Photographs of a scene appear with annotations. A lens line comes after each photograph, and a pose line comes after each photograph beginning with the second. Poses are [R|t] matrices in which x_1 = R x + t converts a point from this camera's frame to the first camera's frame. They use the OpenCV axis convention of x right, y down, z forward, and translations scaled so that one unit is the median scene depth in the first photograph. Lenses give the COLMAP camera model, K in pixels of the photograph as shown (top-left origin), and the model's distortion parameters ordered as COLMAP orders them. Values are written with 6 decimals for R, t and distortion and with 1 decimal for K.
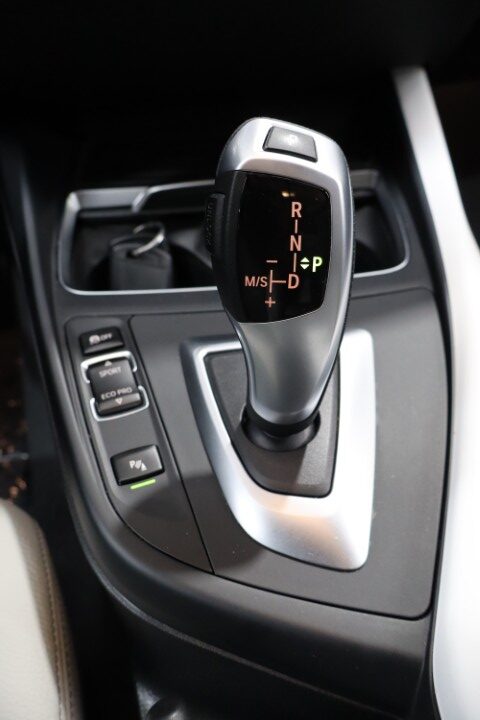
lens RADIAL K [[594.7, 0, 238.4], [0, 594.7, 360.6], [0, 0, 1]] dist [0.039791, 0.018105]
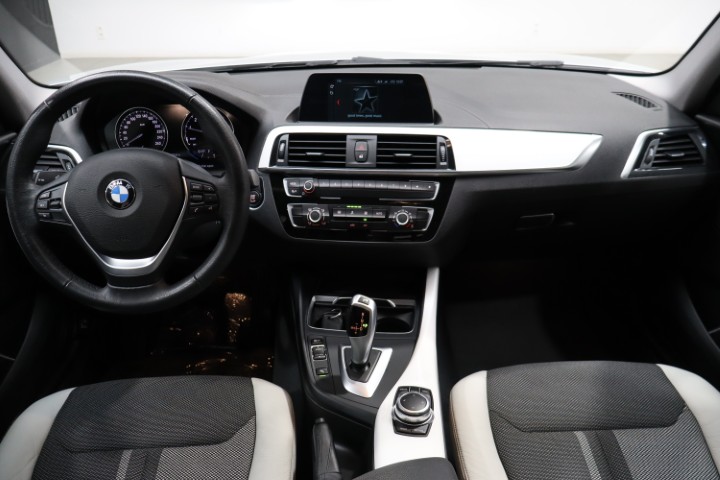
lens RADIAL K [[594.7, 0, 342.4], [0, 594.7, 247.2], [0, 0, 1]] dist [0.039791, 0.018105]
pose [[0.978912, 0.104683, -0.175422, 0.496369], [-0.151479, 0.948119, -0.279508, 0.416981], [0.137061, 0.300187, 0.943982, -2.575411]]
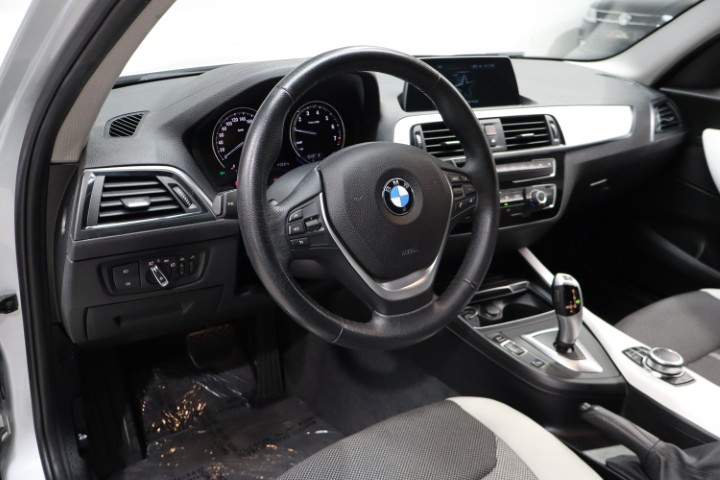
lens RADIAL K [[638.6, 0, 357.9], [0, 638.6, 245.5], [0, 0, 1]] dist [0.060201, 0.002321]
pose [[0.926297, -0.081890, 0.367788, -2.297857], [0.208671, 0.924233, -0.319765, 0.476689], [-0.313736, 0.372944, 0.873203, -2.117757]]
